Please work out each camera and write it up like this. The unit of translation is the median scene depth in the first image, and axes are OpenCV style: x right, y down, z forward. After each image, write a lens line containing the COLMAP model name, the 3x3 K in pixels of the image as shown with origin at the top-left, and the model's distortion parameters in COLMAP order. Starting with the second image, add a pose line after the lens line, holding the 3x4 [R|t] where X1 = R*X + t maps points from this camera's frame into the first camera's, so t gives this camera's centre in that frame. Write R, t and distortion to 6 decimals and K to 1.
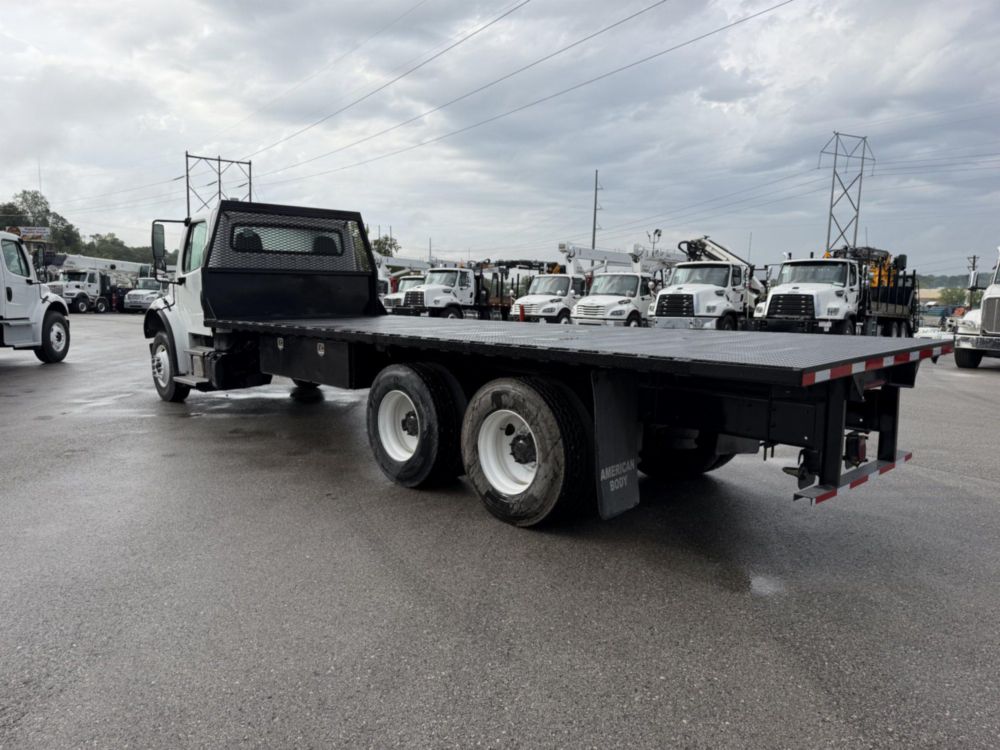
lens RADIAL K [[692.5, 0, 500.0], [0, 692.5, 375.0], [0, 0, 1]] dist [0.099449, -0.126202]
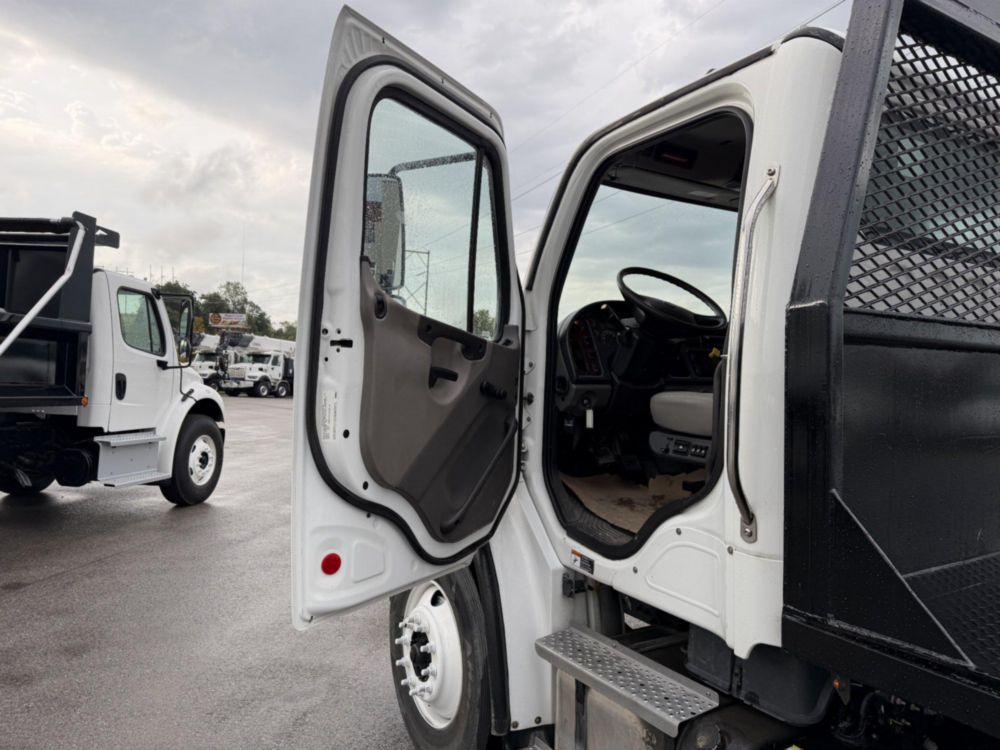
lens RADIAL K [[692.5, 0, 500.0], [0, 692.5, 375.0], [0, 0, 1]] dist [0.099449, -0.126202]
pose [[0.977321, 0.023853, -0.210416, -0.087103], [-0.049921, 0.991583, -0.119464, -0.021438], [0.205796, 0.127258, 0.970285, 0.156556]]
